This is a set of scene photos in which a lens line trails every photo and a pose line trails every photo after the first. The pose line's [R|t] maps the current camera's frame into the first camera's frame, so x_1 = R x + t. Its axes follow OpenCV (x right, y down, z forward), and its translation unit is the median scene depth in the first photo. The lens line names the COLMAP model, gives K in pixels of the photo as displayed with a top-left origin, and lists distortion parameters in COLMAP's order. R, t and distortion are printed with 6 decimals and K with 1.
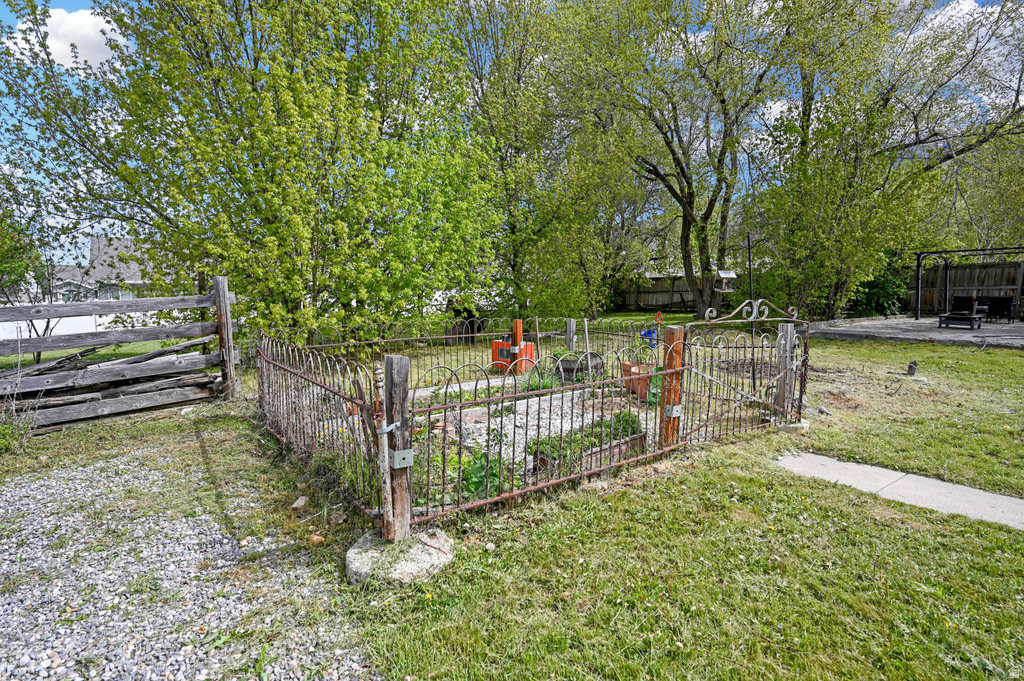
lens RADIAL K [[499.8, 0, 511.2], [0, 499.8, 342.6], [0, 0, 1]] dist [0.000460, 0.000211]
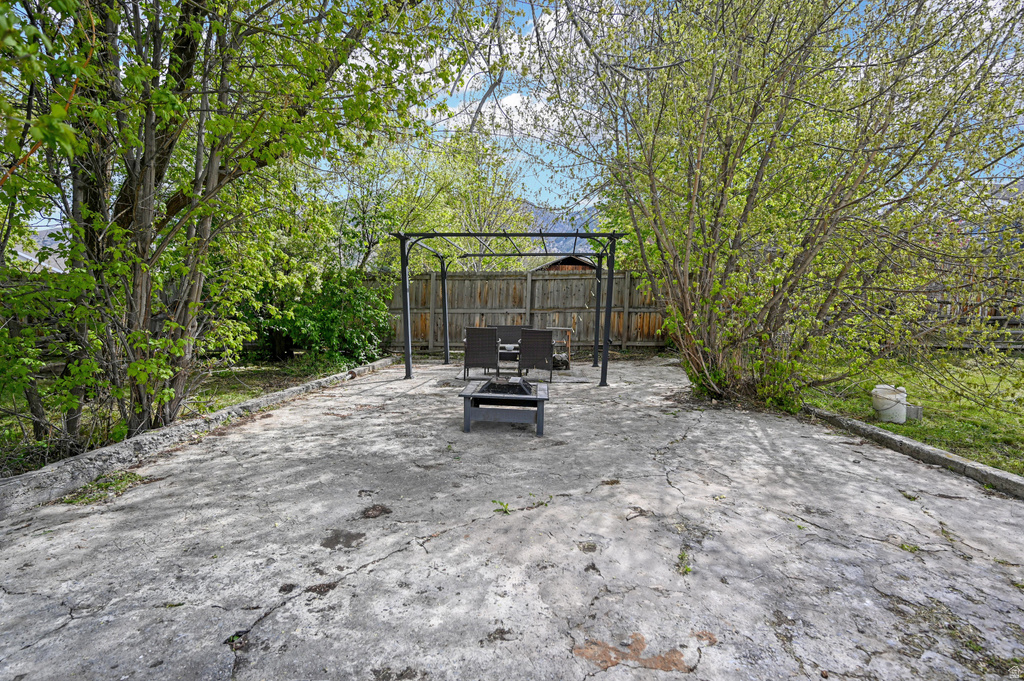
lens RADIAL K [[499.8, 0, 511.2], [0, 499.8, 342.6], [0, 0, 1]] dist [0.000460, 0.000211]
pose [[0.624216, -0.029519, 0.780694, 0.435917], [0.068332, 0.997519, -0.016918, -0.052989], [-0.778258, 0.063907, 0.624684, 0.543622]]
